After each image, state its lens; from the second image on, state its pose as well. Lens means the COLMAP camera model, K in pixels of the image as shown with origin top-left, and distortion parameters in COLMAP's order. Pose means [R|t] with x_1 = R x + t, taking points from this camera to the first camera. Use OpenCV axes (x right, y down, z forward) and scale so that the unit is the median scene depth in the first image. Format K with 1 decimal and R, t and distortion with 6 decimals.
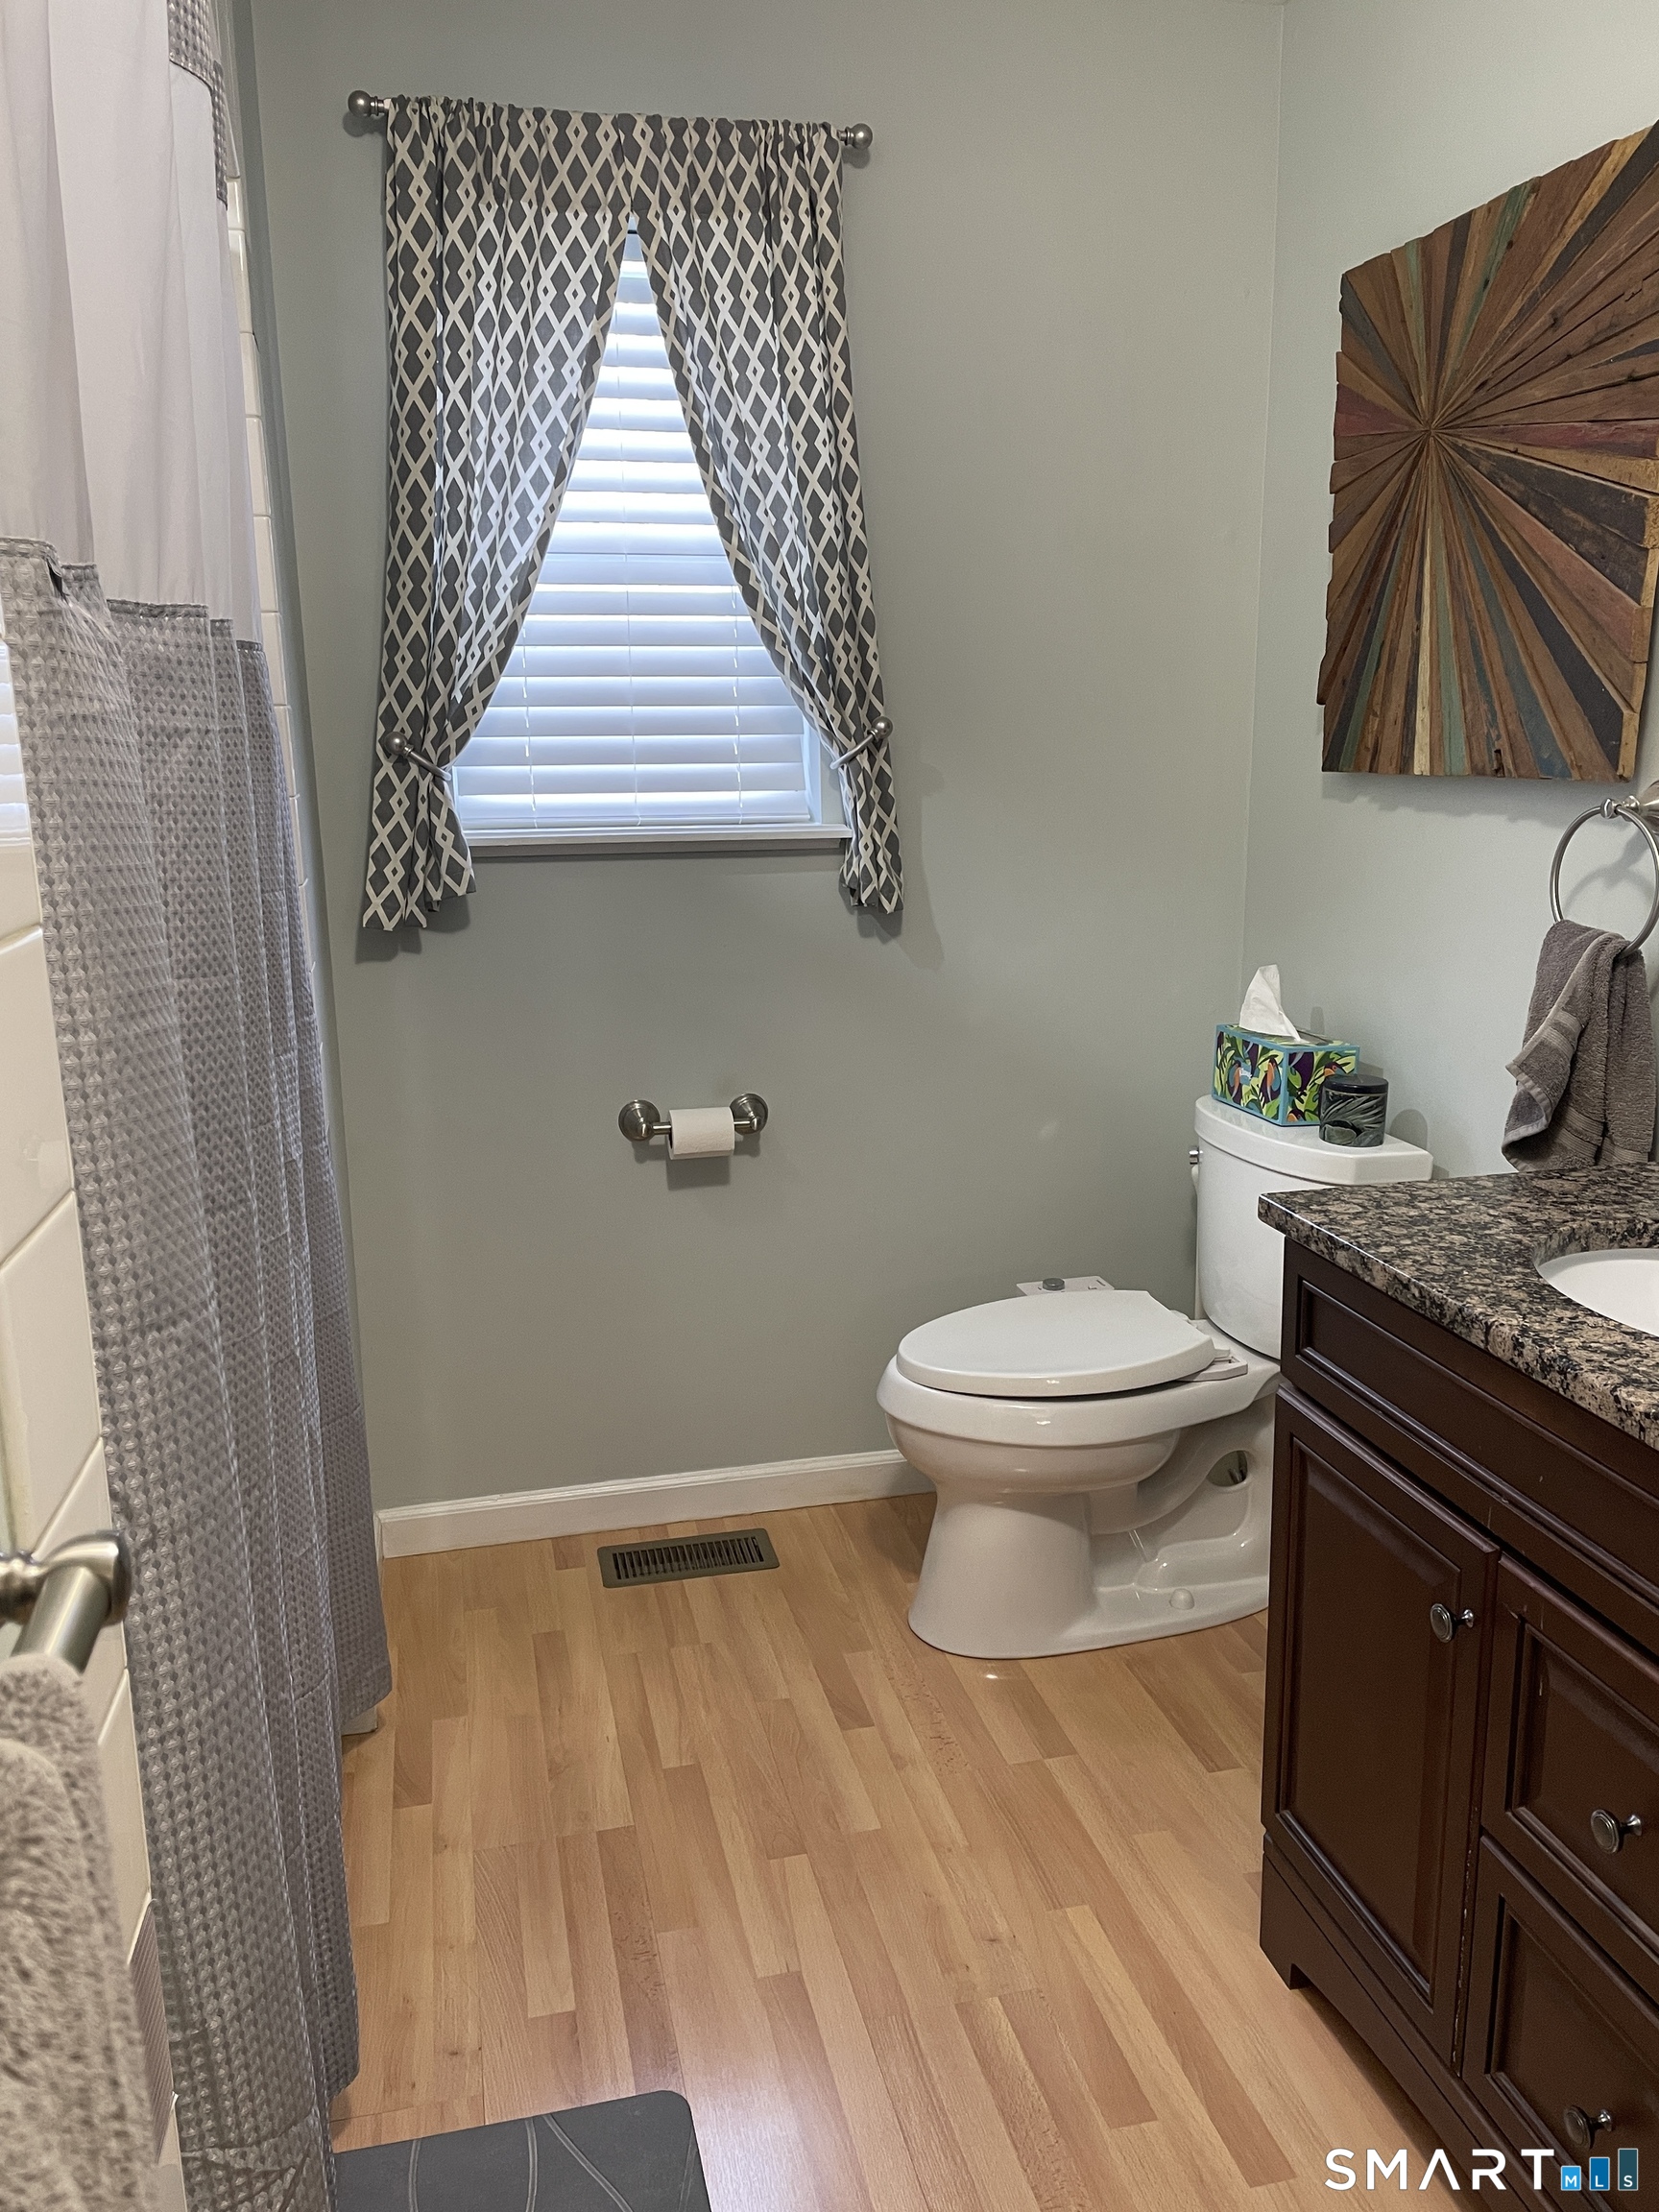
lens RADIAL K [[1655.4, 0, 825.8], [0, 1655.4, 1109.4], [0, 0, 1]] dist [0.078109, -0.093975]
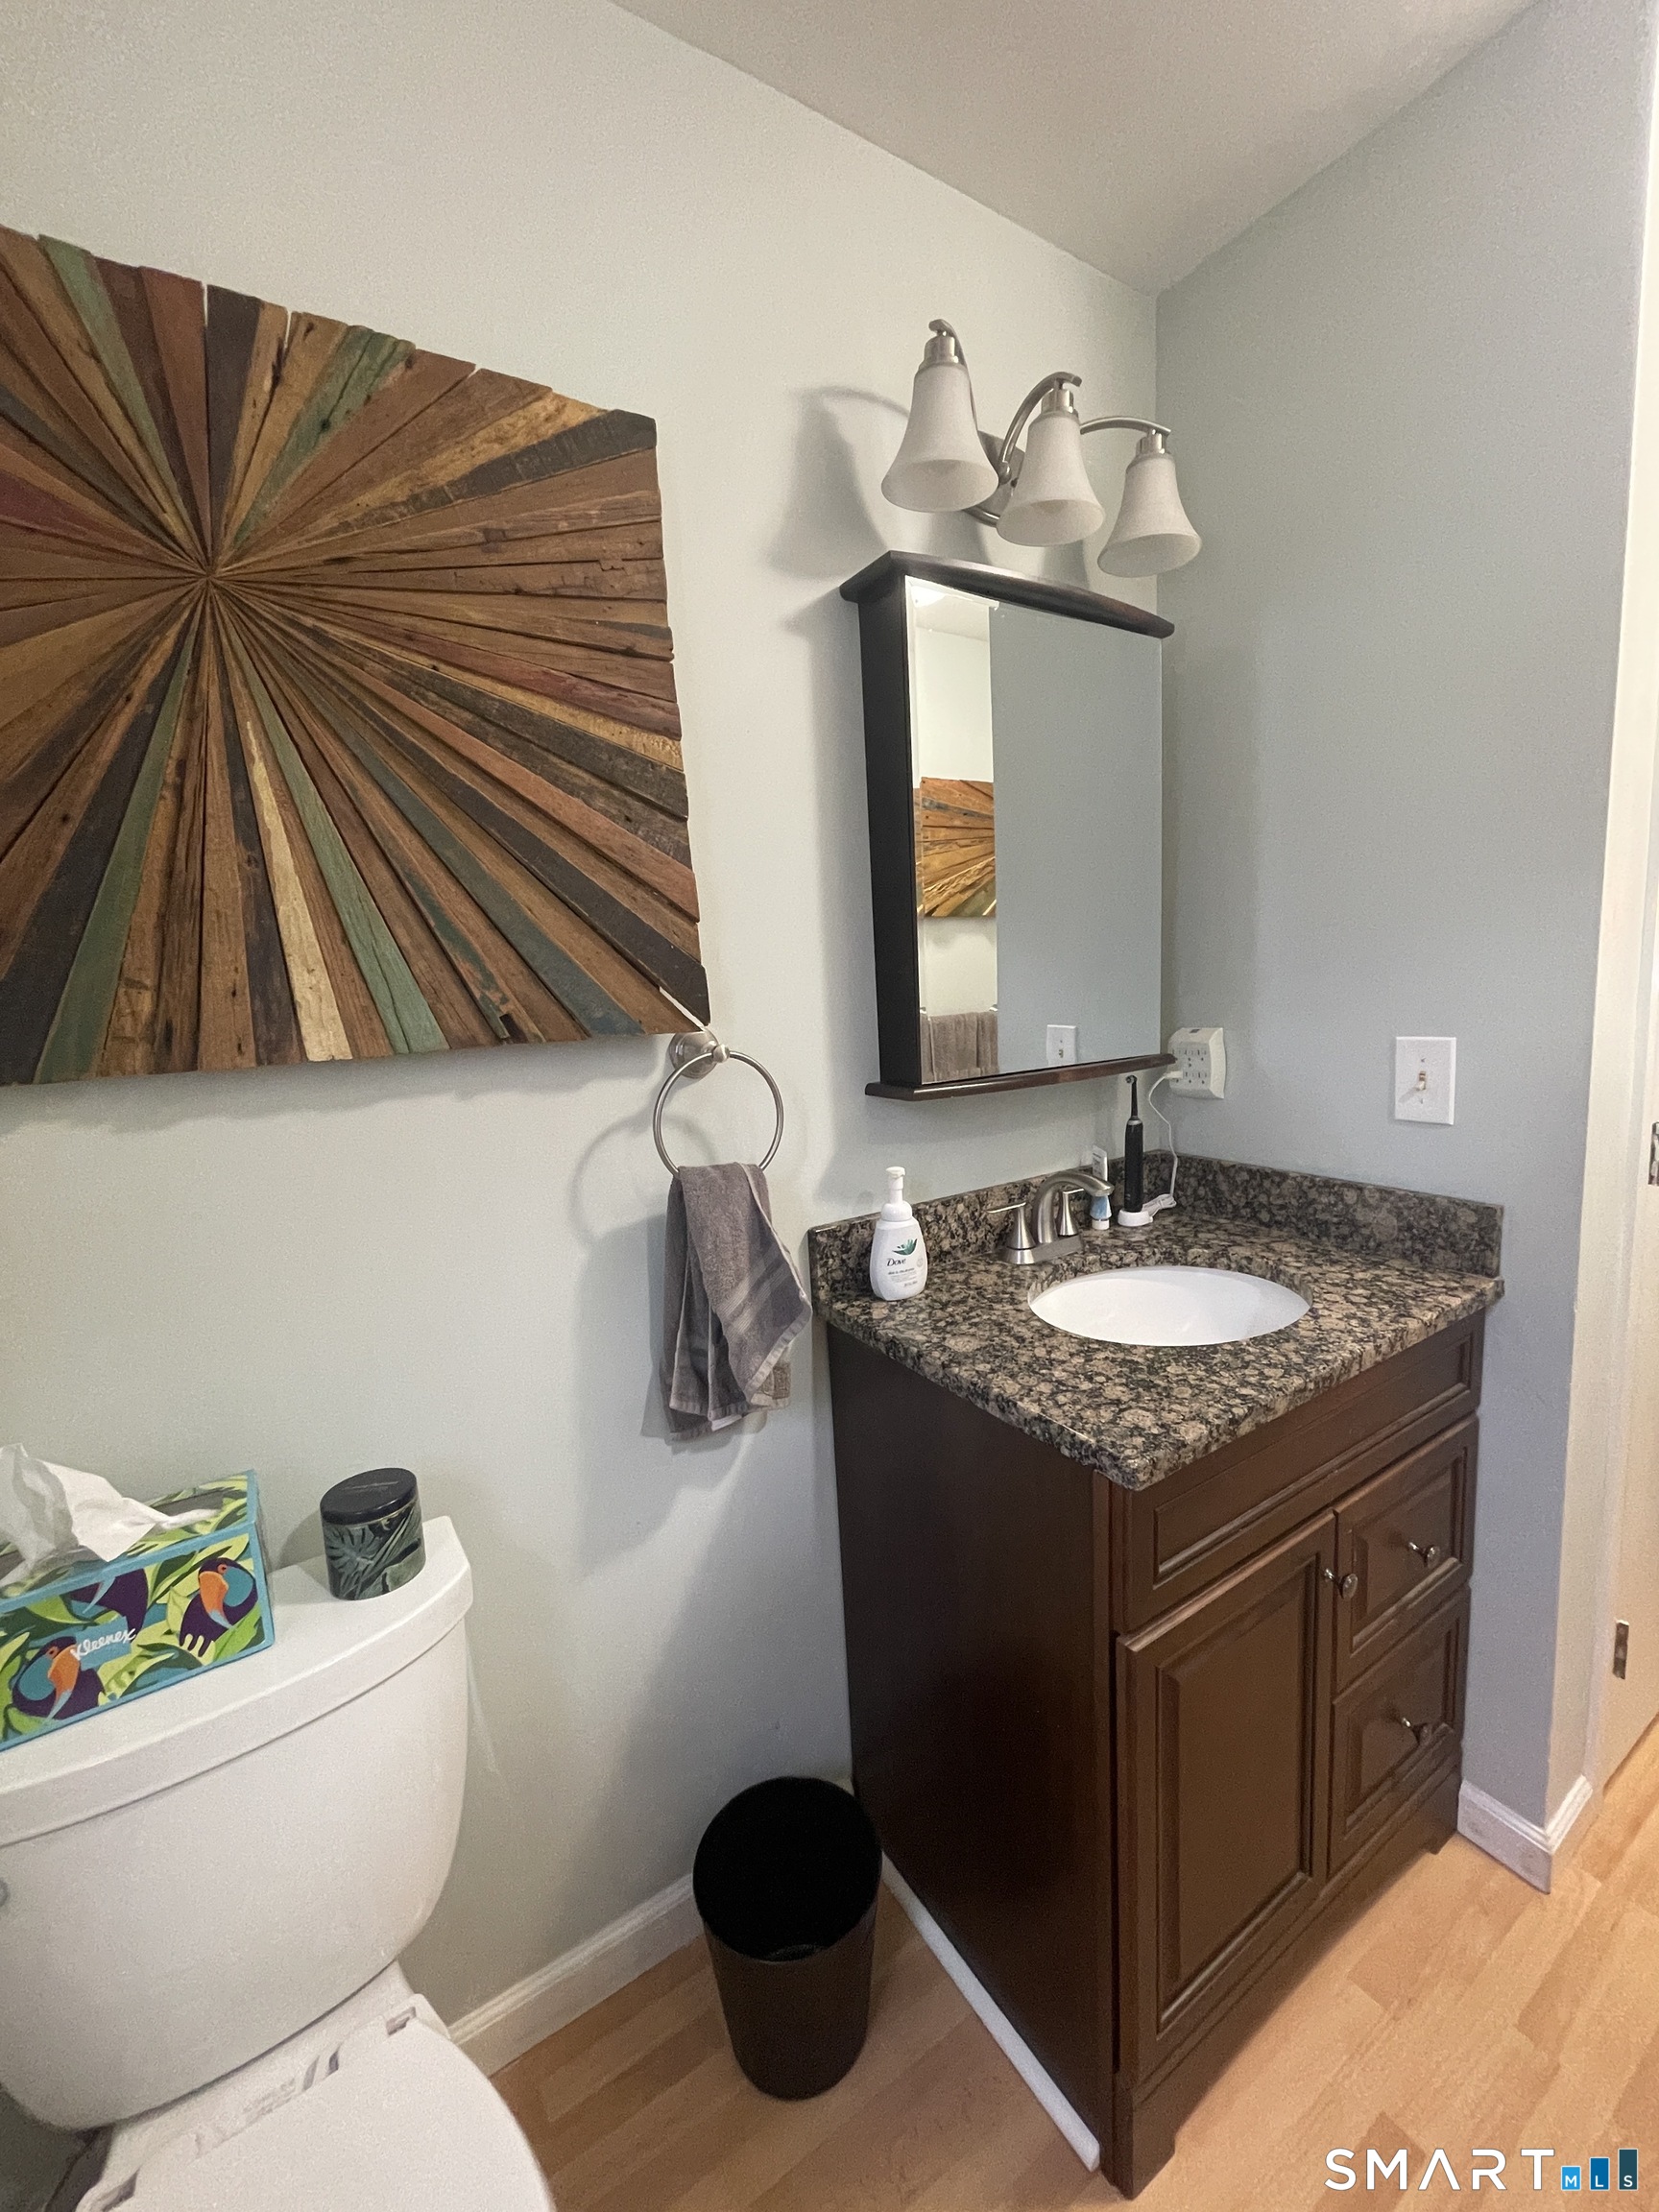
lens RADIAL K [[884.8, 0, 826.4], [0, 884.8, 1101.0], [0, 0, 1]] dist [-0.001341, 0.000155]
pose [[-0.310189, -0.085586, 0.946814, -0.076093], [0.268384, 0.947545, 0.173578, -0.188102], [-0.912005, 0.307952, -0.270949, 0.895593]]
